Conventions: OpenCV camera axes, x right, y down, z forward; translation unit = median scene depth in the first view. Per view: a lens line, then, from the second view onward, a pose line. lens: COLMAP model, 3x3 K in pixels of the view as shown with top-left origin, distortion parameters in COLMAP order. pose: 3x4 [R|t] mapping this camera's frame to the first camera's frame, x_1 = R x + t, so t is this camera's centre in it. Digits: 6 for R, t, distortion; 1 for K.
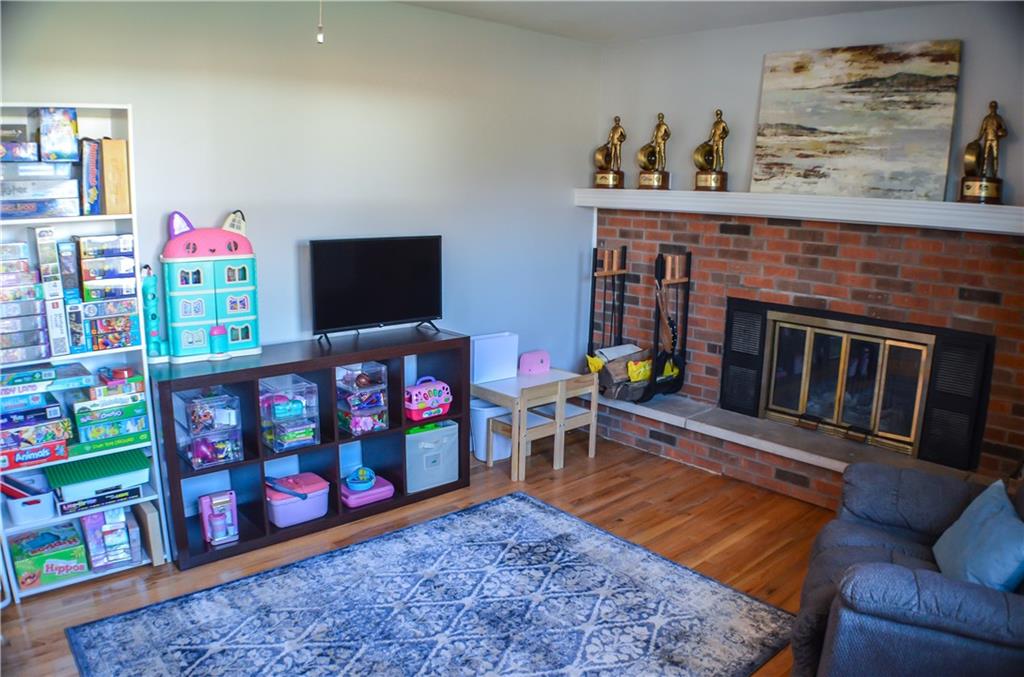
lens RADIAL K [[723.2, 0, 516.3], [0, 723.2, 345.0], [0, 0, 1]] dist [-0.194295, 0.047521]
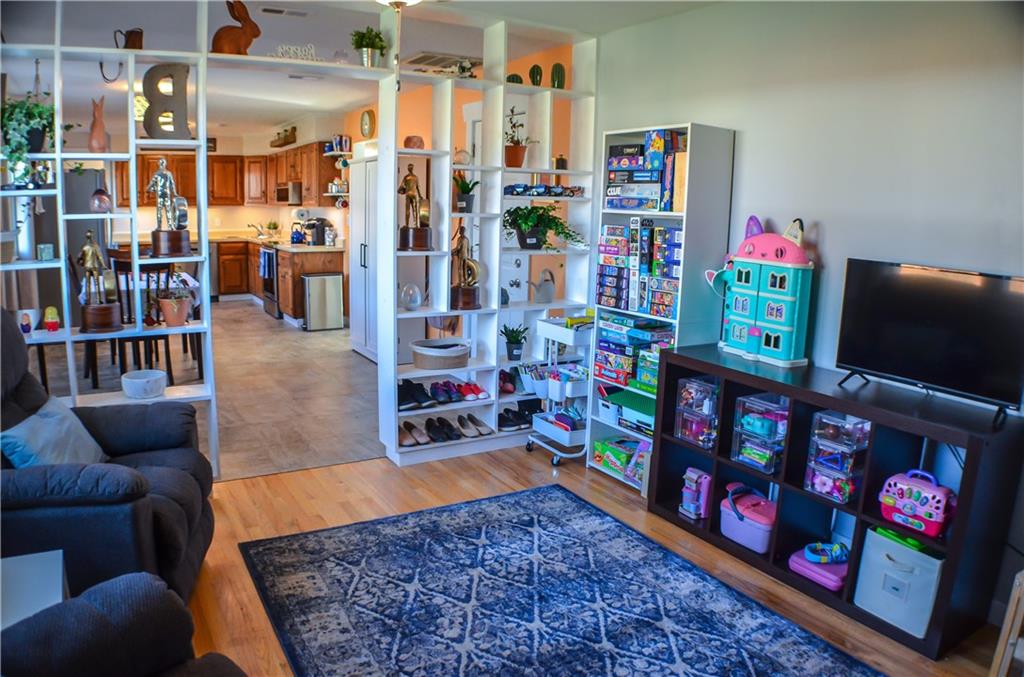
lens RADIAL K [[723.2, 0, 516.3], [0, 723.2, 345.0], [0, 0, 1]] dist [-0.194295, 0.047521]
pose [[-0.186589, 0.164375, -0.968589, 0.767619], [-0.230157, 0.951154, 0.205754, -0.158952], [0.955098, 0.261319, -0.139643, 0.946273]]
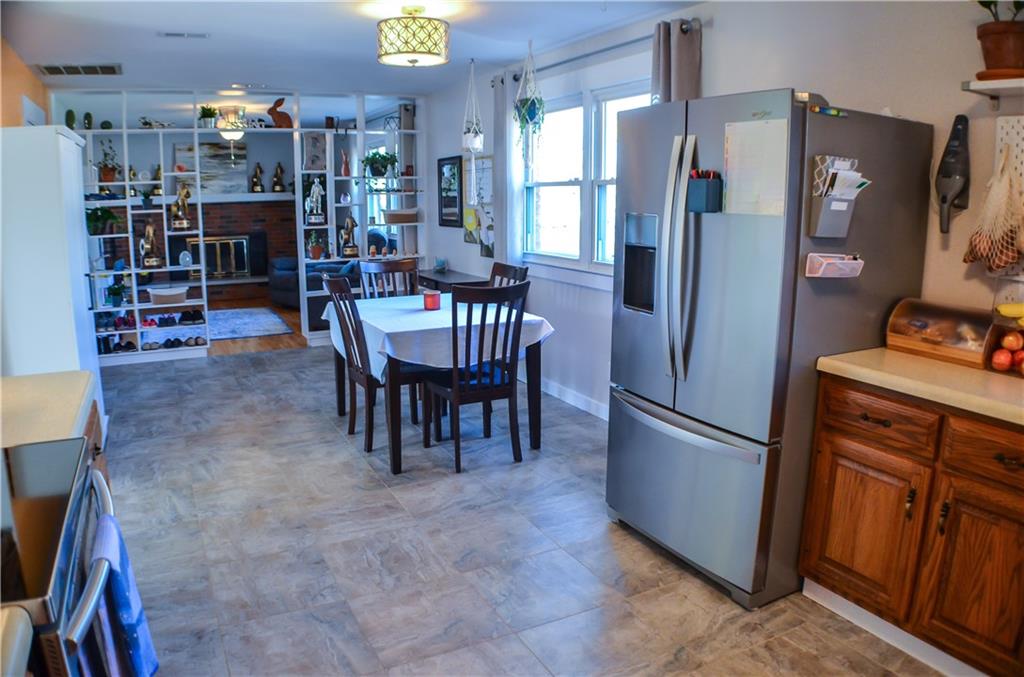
lens RADIAL K [[723.2, 0, 516.3], [0, 723.2, 345.0], [0, 0, 1]] dist [-0.194295, 0.047521]
pose [[0.255232, -0.209741, 0.943857, -2.295767], [0.201845, 0.966238, 0.160133, 0.213761], [-0.945577, 0.149642, 0.288950, -1.074966]]
